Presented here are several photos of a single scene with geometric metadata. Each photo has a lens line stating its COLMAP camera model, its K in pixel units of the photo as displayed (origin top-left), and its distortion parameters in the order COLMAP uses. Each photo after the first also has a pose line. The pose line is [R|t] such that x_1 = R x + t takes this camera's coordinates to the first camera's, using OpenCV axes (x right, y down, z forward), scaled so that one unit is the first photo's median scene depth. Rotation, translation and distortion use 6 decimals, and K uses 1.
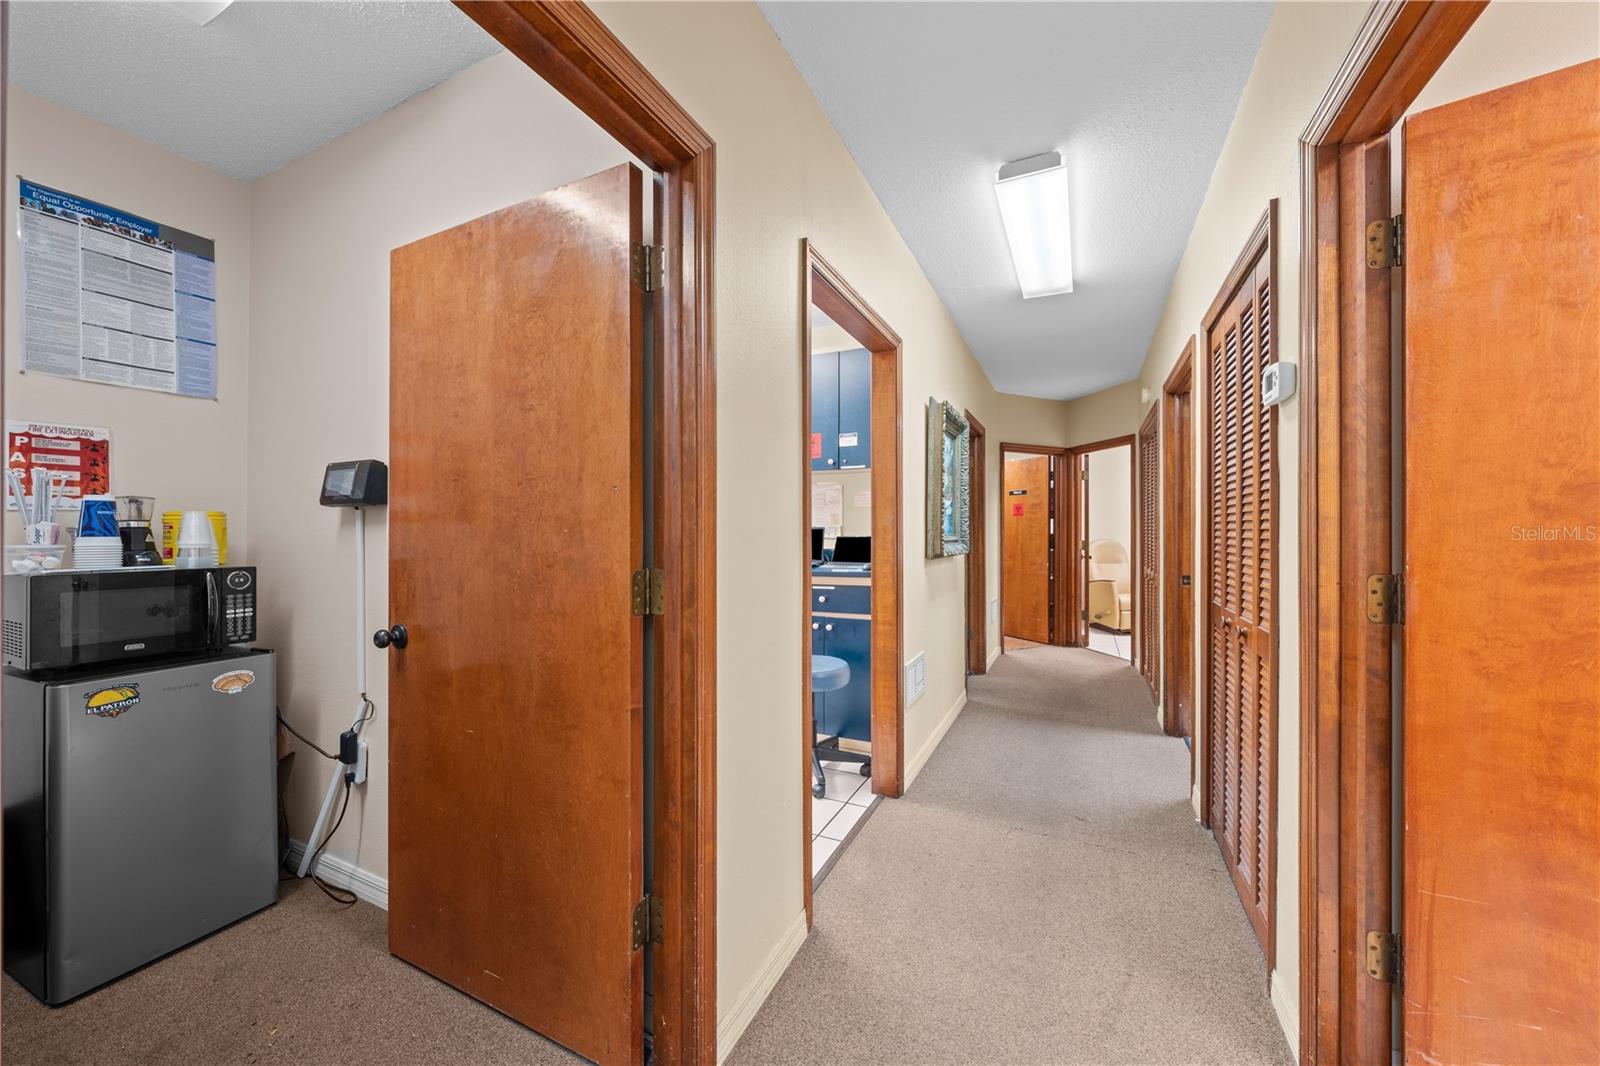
lens RADIAL K [[581.2, 0, 804.4], [0, 581.2, 526.5], [0, 0, 1]] dist [-0.000870, -0.000040]
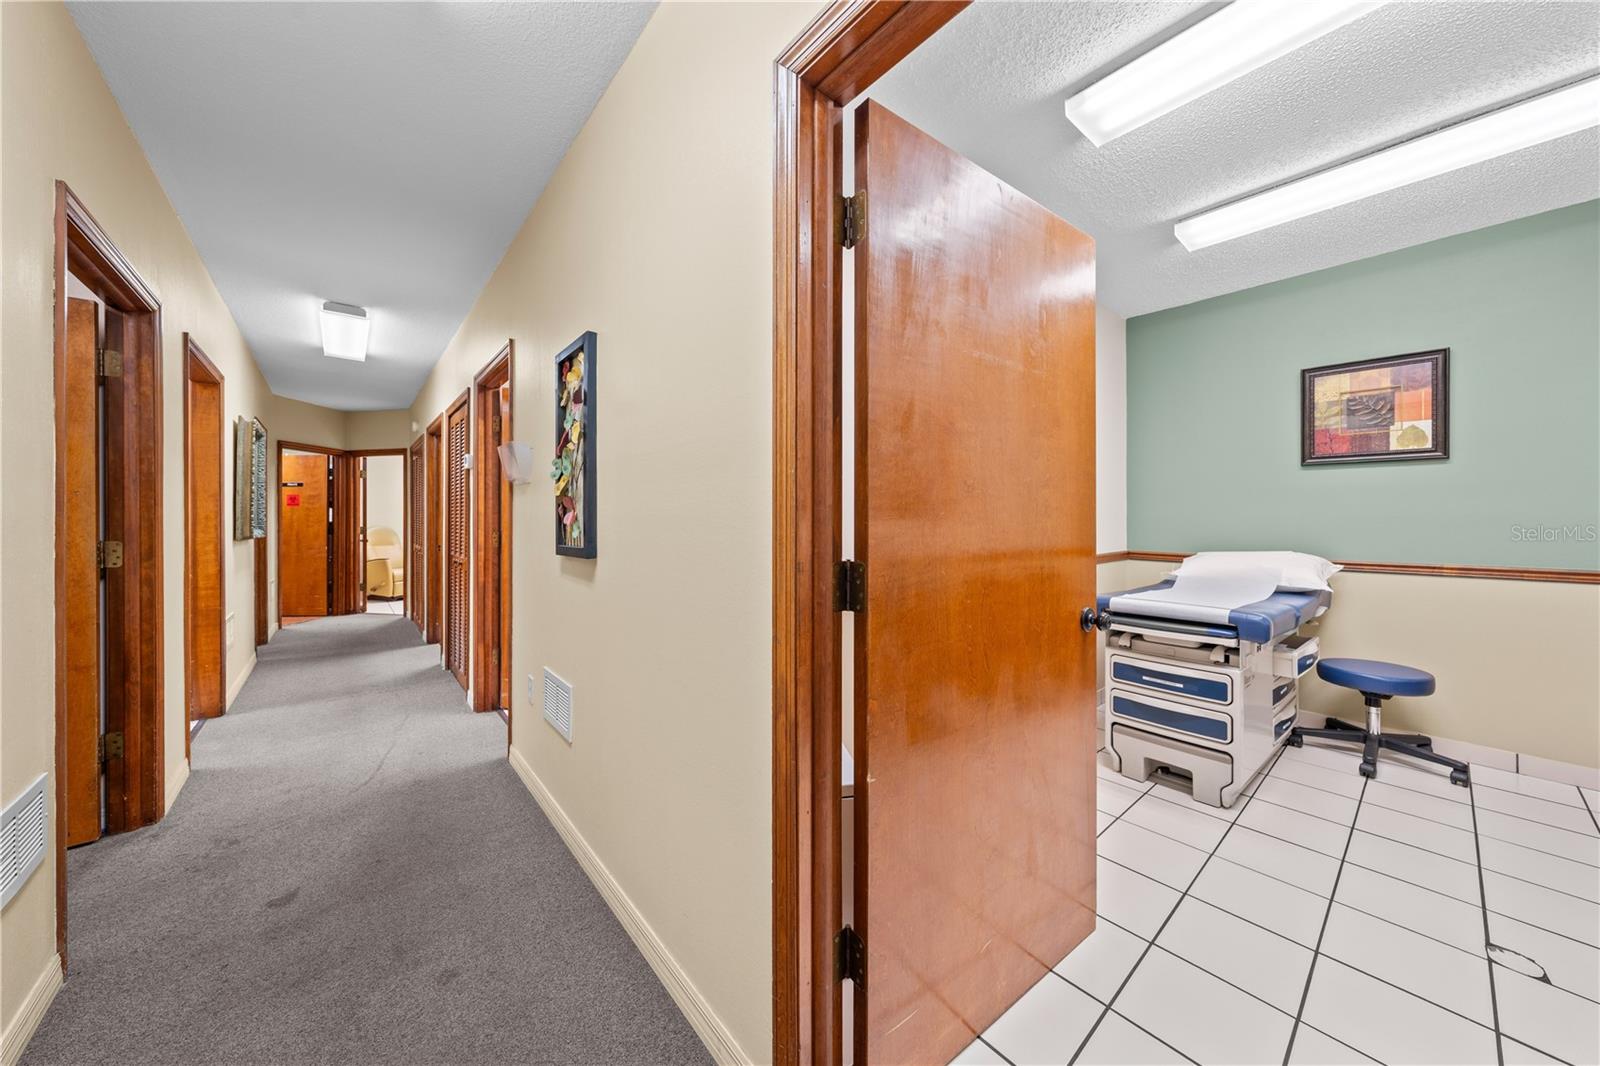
lens RADIAL K [[542.0, 0, 801.4], [0, 542.0, 517.9], [0, 0, 1]] dist [-0.001911, 0.000199]
pose [[0.407819, -0.001578, 0.913061, -0.196330], [-0.002766, 0.999992, 0.002963, -0.000940], [-0.913059, -0.003734, 0.407812, -0.334618]]
